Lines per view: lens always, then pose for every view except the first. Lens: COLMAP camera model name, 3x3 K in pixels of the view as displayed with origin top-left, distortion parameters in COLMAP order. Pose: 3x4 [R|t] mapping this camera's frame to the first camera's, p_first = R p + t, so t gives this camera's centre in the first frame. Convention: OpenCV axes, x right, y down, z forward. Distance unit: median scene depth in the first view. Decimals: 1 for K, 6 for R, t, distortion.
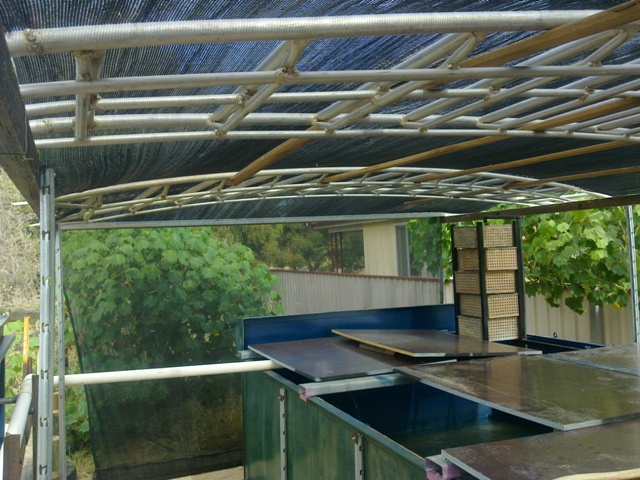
lens RADIAL K [[577.2, 0, 319.3], [0, 577.2, 240.6], [0, 0, 1]] dist [0.111129, 0.000000]
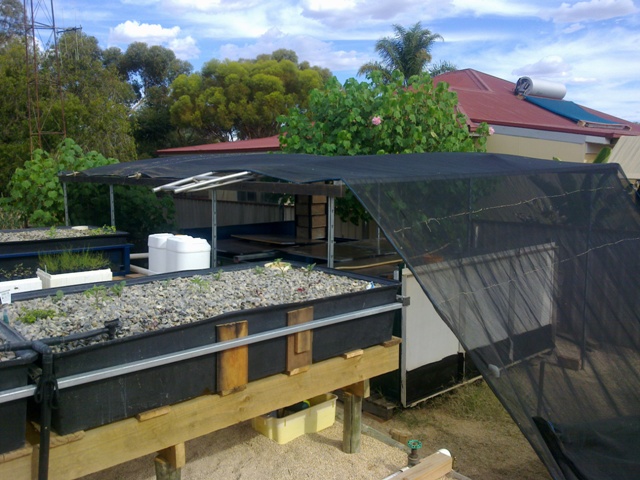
lens RADIAL K [[577.2, 0, 319.8], [0, 577.2, 240.5], [0, 0, 1]] dist [0.111129, 0.000000]
pose [[0.949203, -0.011062, 0.314468, -0.286129], [-0.031730, 0.990923, 0.130632, -0.076026], [-0.313059, -0.133974, 0.940237, -0.812067]]
